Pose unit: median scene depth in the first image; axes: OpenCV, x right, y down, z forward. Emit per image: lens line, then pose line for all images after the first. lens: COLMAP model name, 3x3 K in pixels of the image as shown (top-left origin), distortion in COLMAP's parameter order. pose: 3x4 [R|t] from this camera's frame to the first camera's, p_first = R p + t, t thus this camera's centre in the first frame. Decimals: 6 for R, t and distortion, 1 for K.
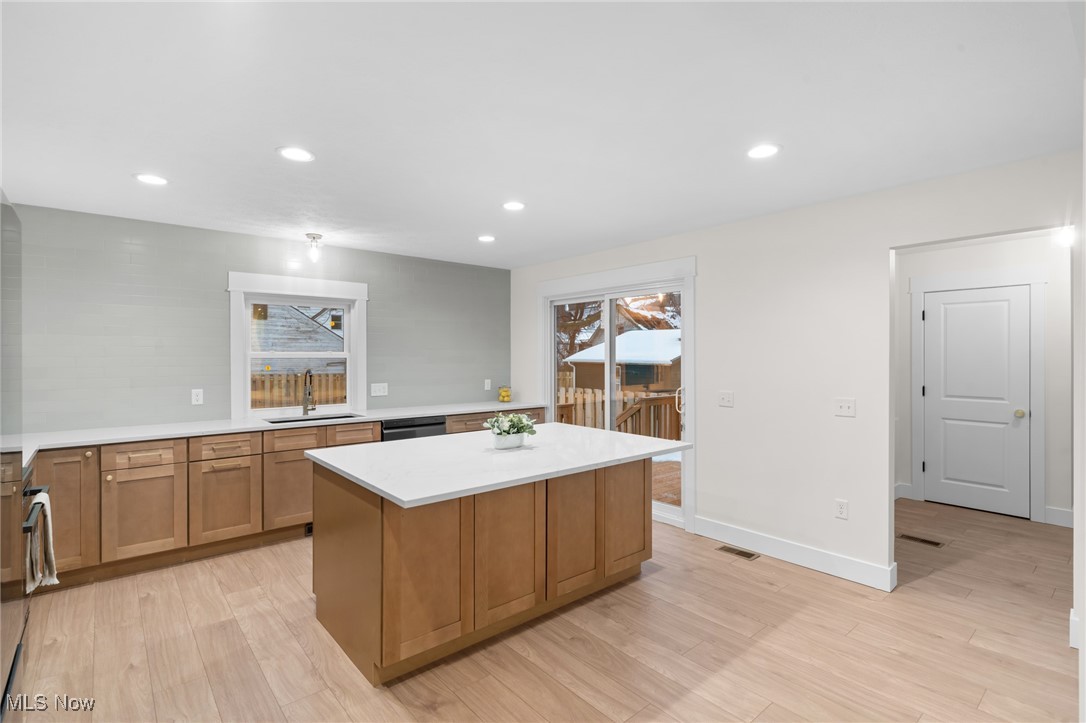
lens RADIAL K [[519.0, 0, 543.0], [0, 519.0, 361.5], [0, 0, 1]] dist [0.002541, 0.000051]
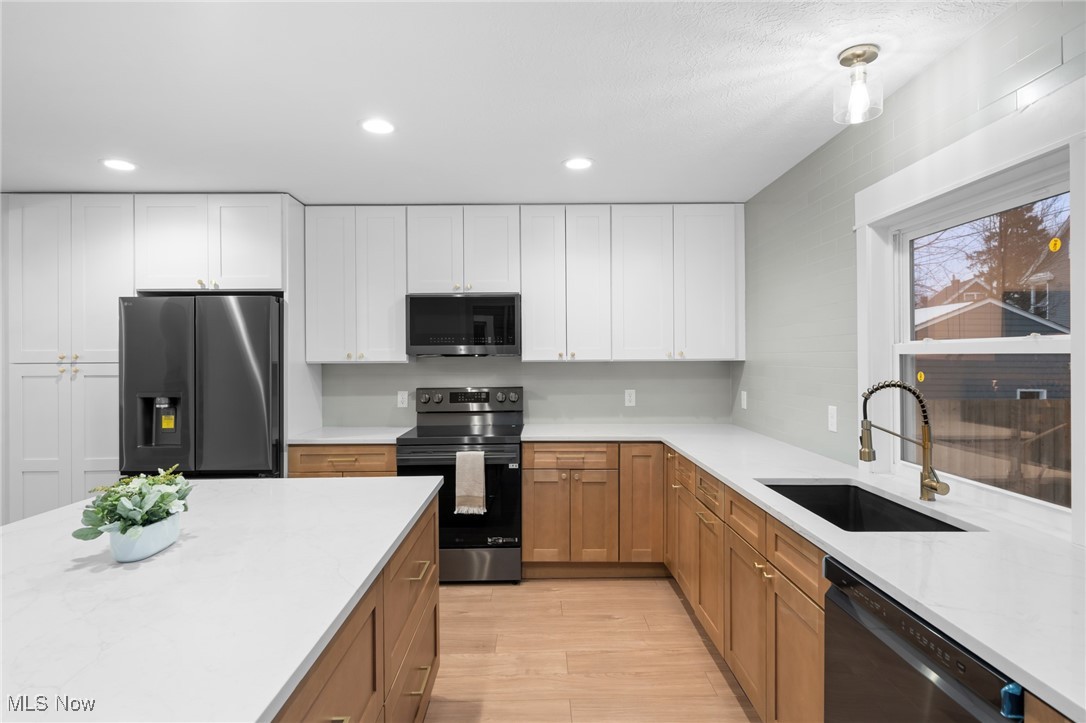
lens RADIAL K [[590.7, 0, 540.6], [0, 590.7, 357.0], [0, 0, 1]] dist [-0.000135, -0.000214]
pose [[-0.645301, 0.002423, -0.763925, 0.088161], [-0.006240, 0.999945, 0.008443, -0.007961], [0.763903, 0.010215, -0.645250, 1.368129]]
